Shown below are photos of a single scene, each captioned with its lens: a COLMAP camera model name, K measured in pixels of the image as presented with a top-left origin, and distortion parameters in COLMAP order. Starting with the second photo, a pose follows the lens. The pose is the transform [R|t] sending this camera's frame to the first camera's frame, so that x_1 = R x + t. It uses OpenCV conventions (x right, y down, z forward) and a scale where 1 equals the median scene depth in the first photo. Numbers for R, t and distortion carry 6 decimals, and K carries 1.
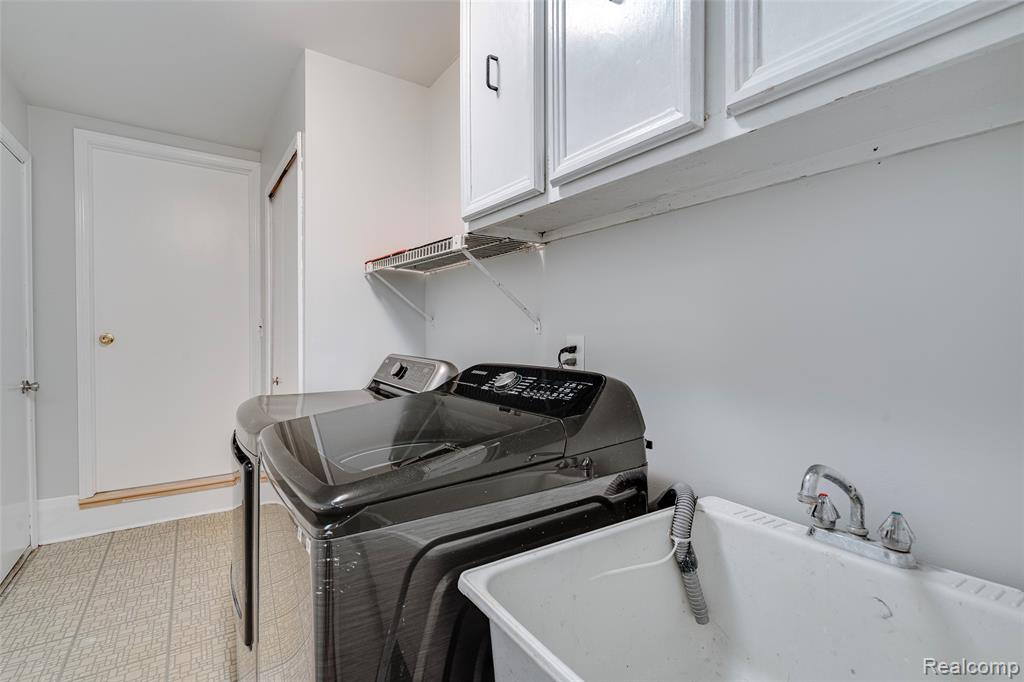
lens RADIAL K [[473.1, 0, 511.7], [0, 473.1, 339.0], [0, 0, 1]] dist [-0.001326, -0.000202]
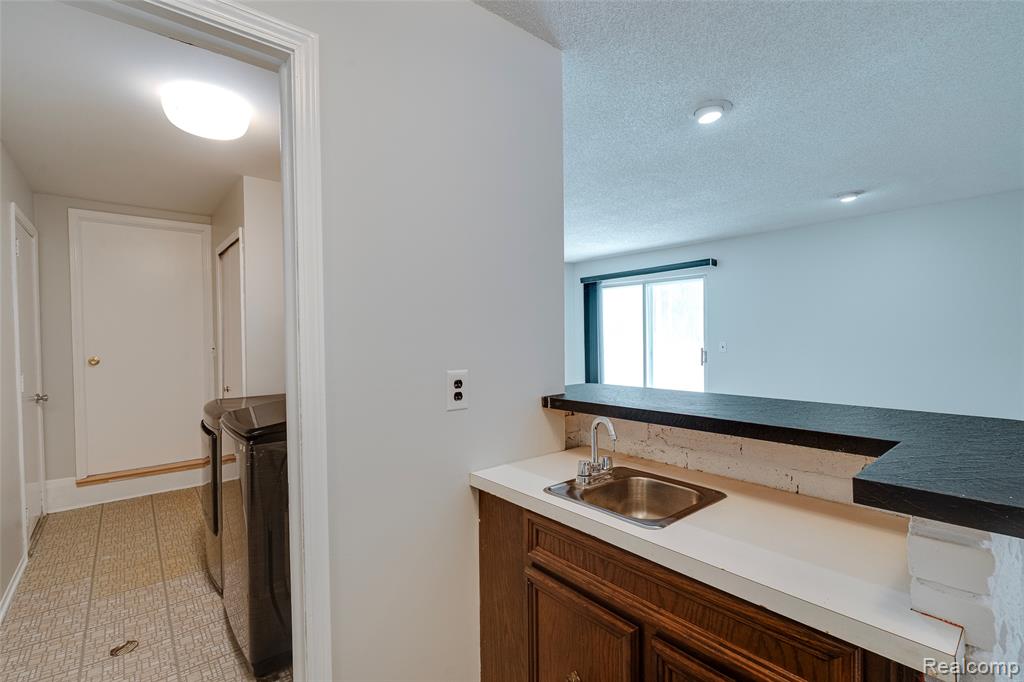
lens RADIAL K [[473.1, 0, 512.0], [0, 473.1, 336.3], [0, 0, 1]] dist [-0.001326, -0.000202]
pose [[0.995903, -0.018459, 0.088522, 0.234306], [0.018828, 0.999817, -0.003336, -0.048942], [-0.088444, 0.004989, 0.996069, -0.495522]]
